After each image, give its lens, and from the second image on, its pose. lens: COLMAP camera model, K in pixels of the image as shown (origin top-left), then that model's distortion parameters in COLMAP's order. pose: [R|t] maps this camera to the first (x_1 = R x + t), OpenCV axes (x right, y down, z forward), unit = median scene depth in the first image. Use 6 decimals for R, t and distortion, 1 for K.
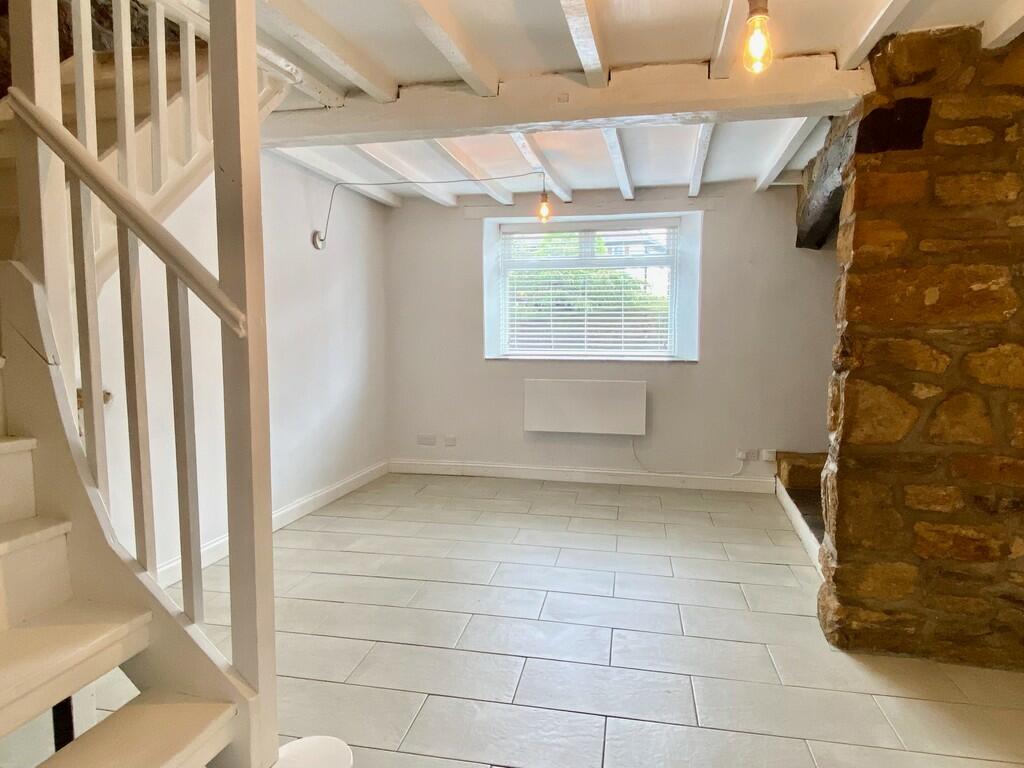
lens RADIAL K [[647.5, 0, 511.5], [0, 647.5, 379.9], [0, 0, 1]] dist [0.032574, -0.036824]
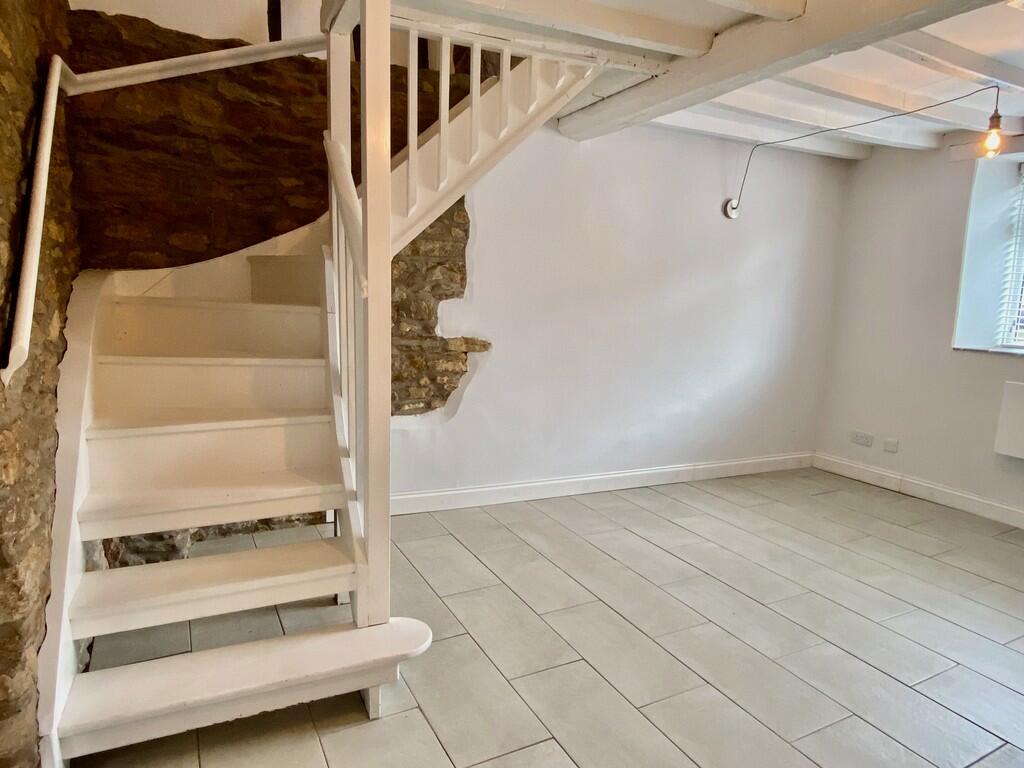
lens RADIAL K [[647.5, 0, 507.2], [0, 647.5, 387.3], [0, 0, 1]] dist [0.032574, -0.036824]
pose [[0.596748, 0.138713, -0.790348, 0.300814], [-0.094748, 0.990236, 0.102255, -0.019493], [0.796815, 0.013863, 0.604064, 0.151585]]
